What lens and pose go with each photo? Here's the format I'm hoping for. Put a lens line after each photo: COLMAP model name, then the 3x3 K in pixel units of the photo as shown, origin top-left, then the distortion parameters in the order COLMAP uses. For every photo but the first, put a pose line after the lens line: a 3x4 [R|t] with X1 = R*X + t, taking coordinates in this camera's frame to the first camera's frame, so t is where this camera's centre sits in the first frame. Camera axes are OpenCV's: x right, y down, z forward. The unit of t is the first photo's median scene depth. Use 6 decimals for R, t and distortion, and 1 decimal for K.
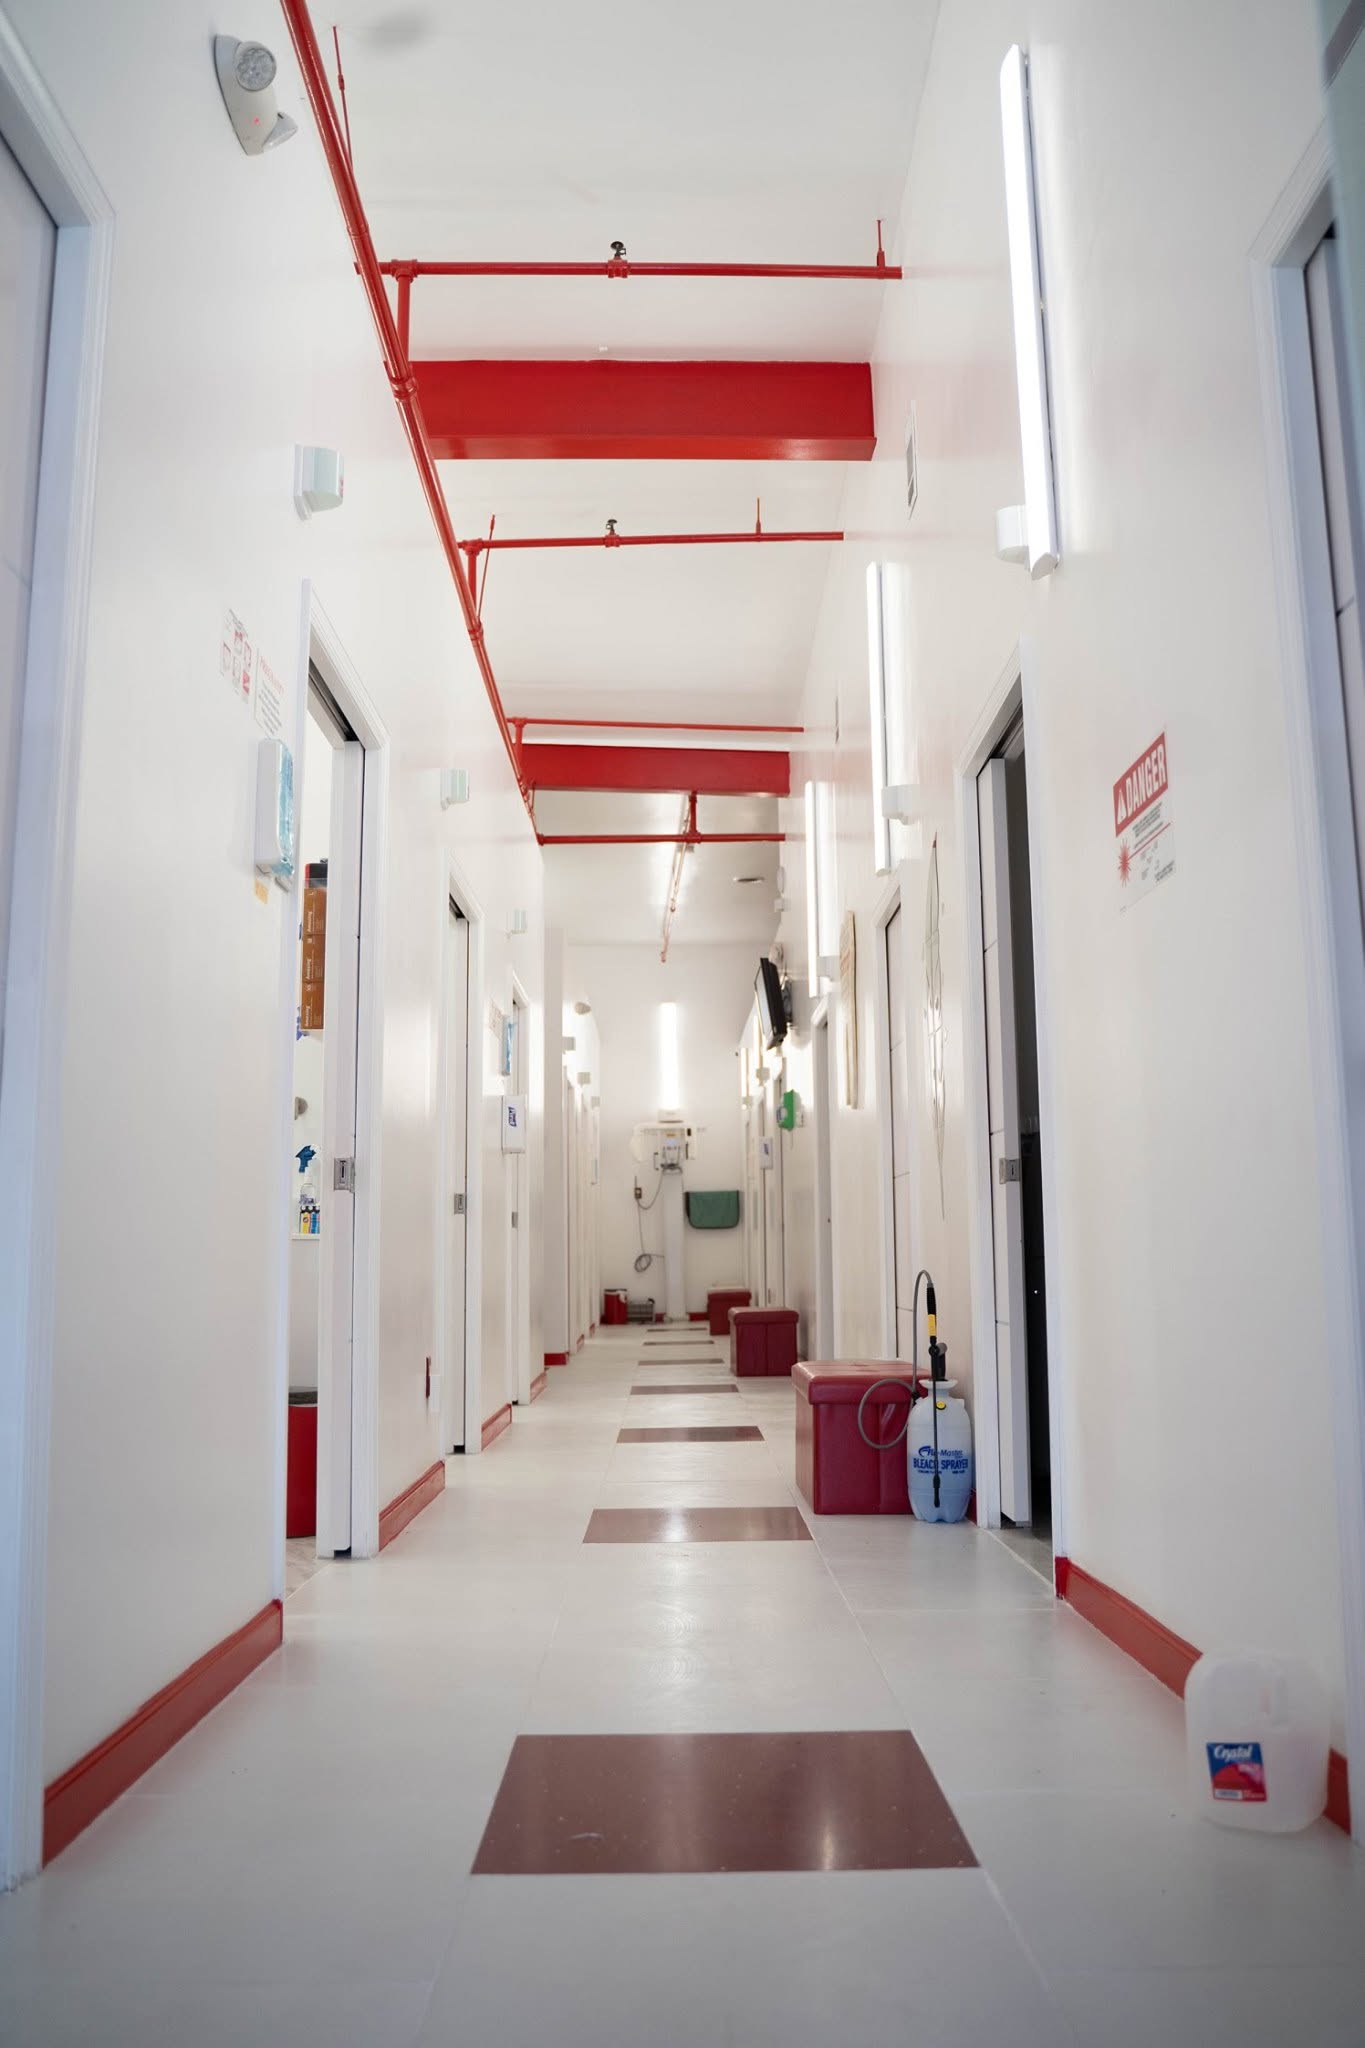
lens RADIAL K [[1622.1, 0, 682.5], [0, 1622.1, 1024.0], [0, 0, 1]] dist [-0.084201, 0.006577]
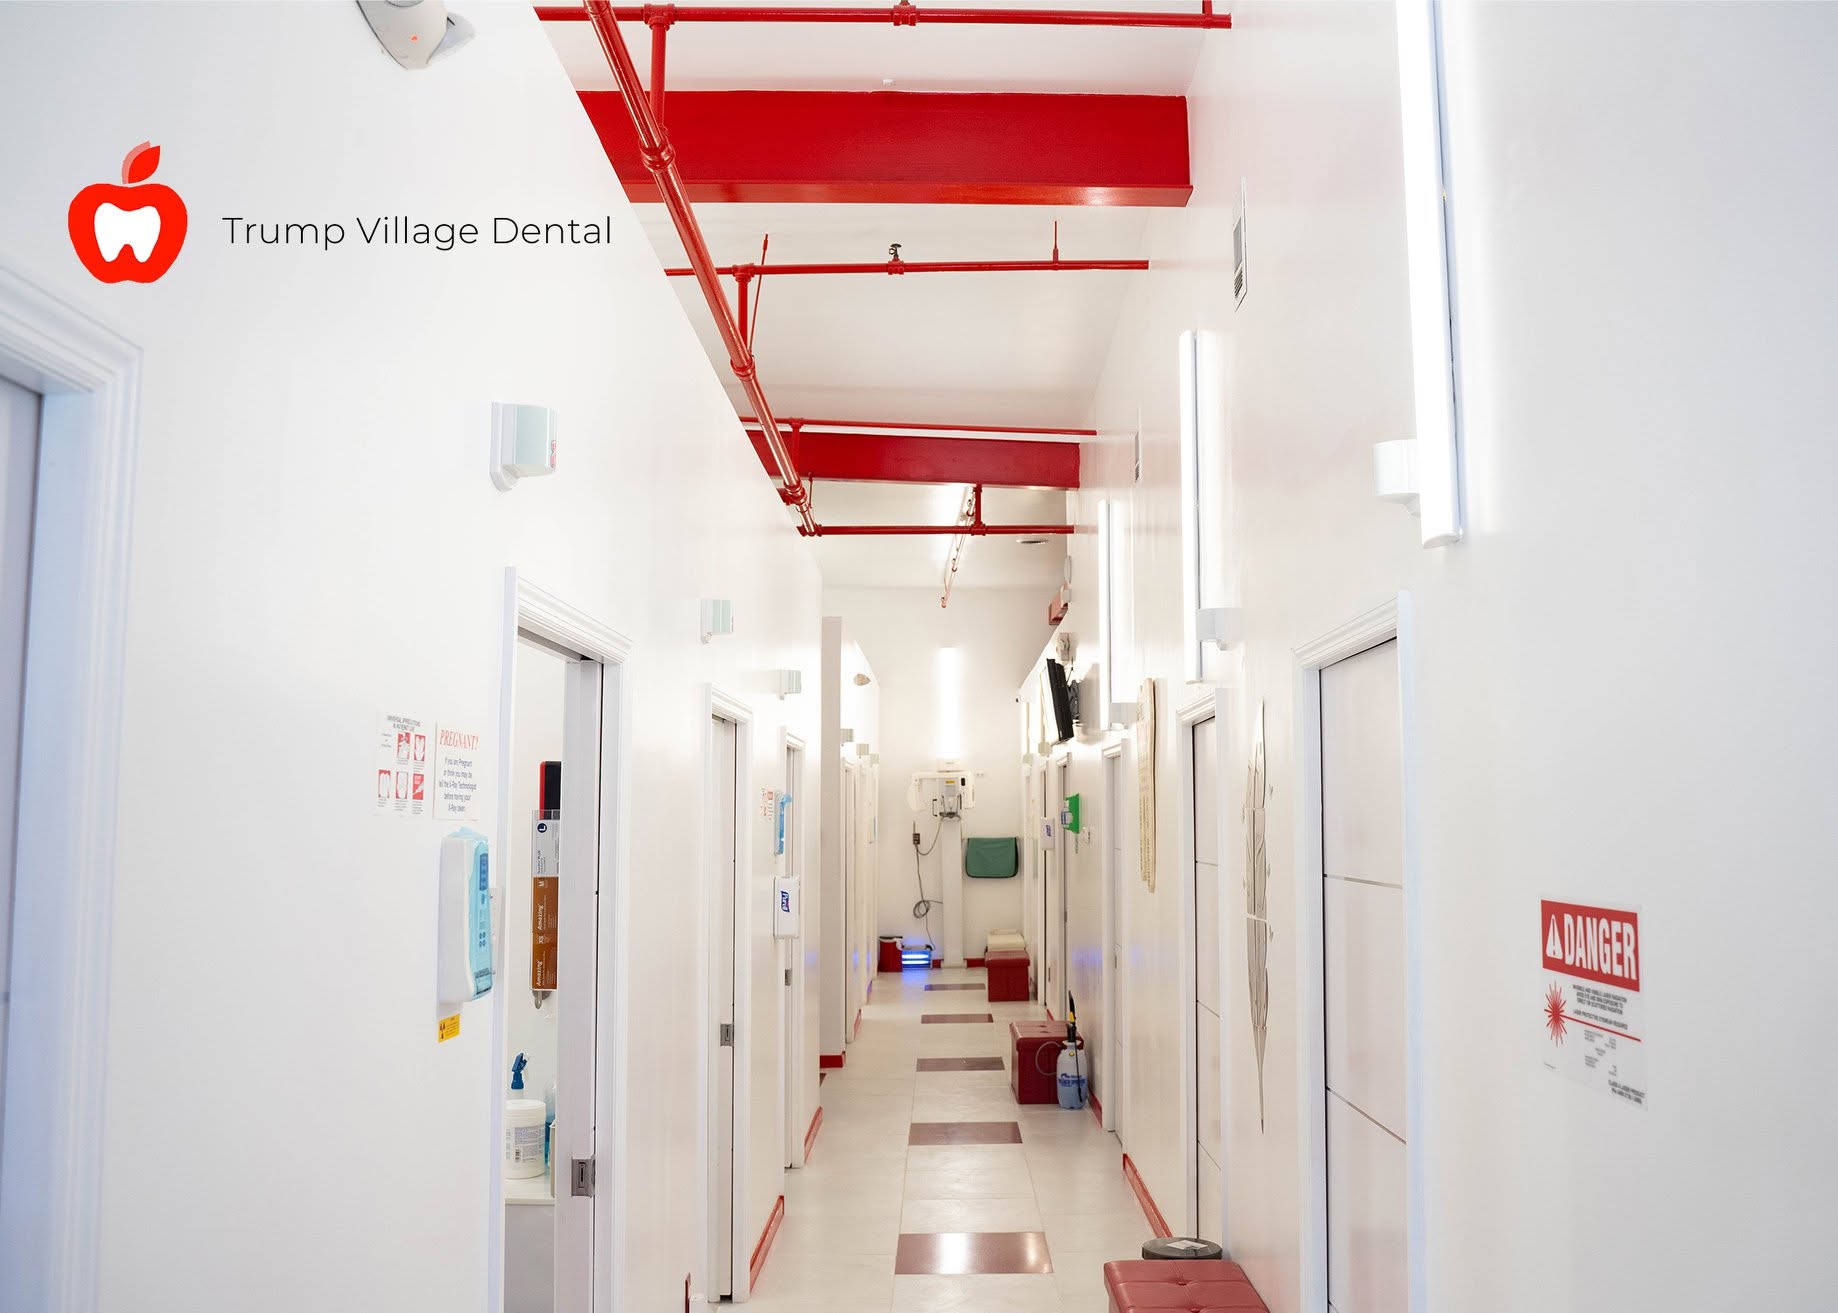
lens RADIAL K [[1563.7, 0, 954.0], [0, 1563.7, 657.1], [0, 0, 1]] dist [-0.088715, -0.007066]
pose [[0.999960, 0.008544, -0.002560, -0.006387], [-0.008411, 0.998805, 0.048154, -0.121684], [0.002968, -0.048130, 0.998837, 0.106061]]
